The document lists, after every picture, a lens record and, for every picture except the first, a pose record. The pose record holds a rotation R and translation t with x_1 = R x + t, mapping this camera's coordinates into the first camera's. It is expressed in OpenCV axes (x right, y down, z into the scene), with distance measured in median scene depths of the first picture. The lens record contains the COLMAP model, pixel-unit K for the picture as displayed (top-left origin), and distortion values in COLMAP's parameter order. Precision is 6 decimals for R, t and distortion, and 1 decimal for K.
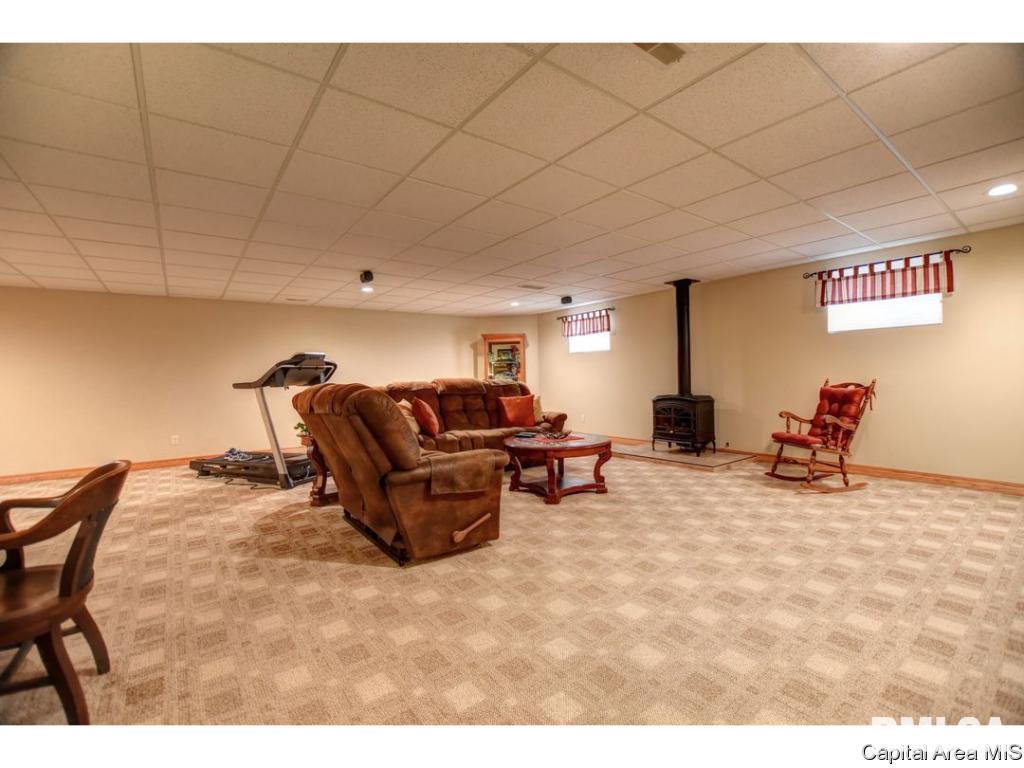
lens RADIAL K [[449.6, 0, 516.5], [0, 449.6, 388.3], [0, 0, 1]] dist [-0.019514, 0.000198]
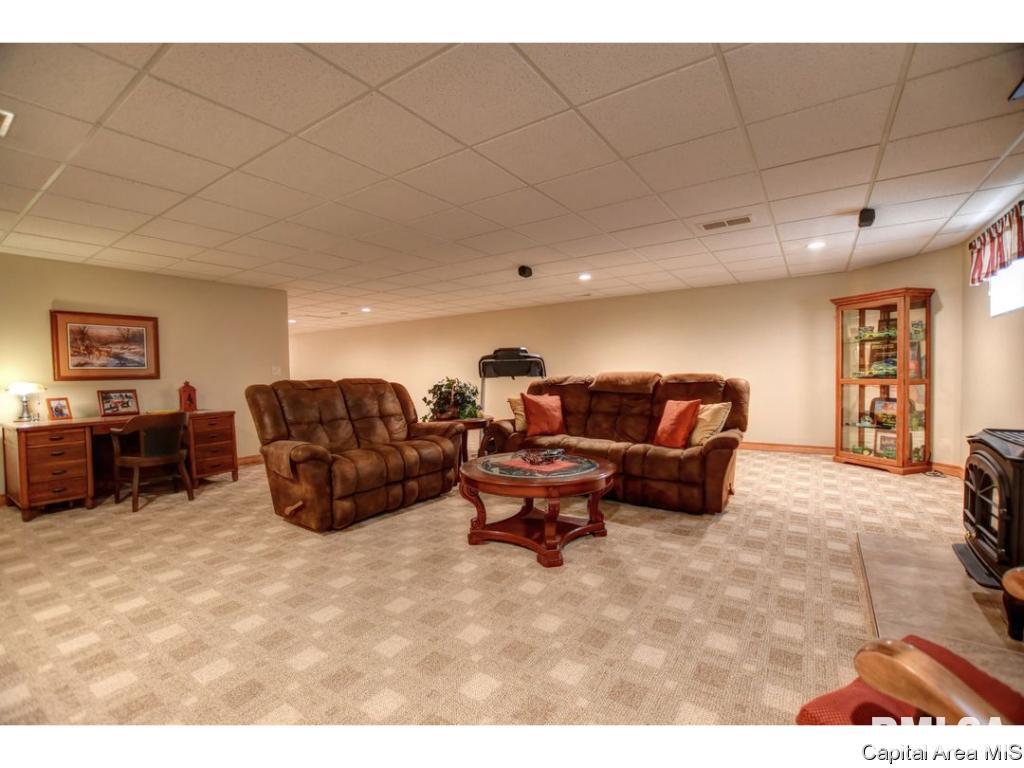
lens RADIAL K [[449.6, 0, 516.5], [0, 449.6, 388.3], [0, 0, 1]] dist [-0.019514, 0.000198]
pose [[0.324544, 0.065511, -0.943599, 0.977822], [-0.011778, 0.997801, 0.065223, -0.075375], [0.945797, -0.010054, 0.324602, 0.969909]]
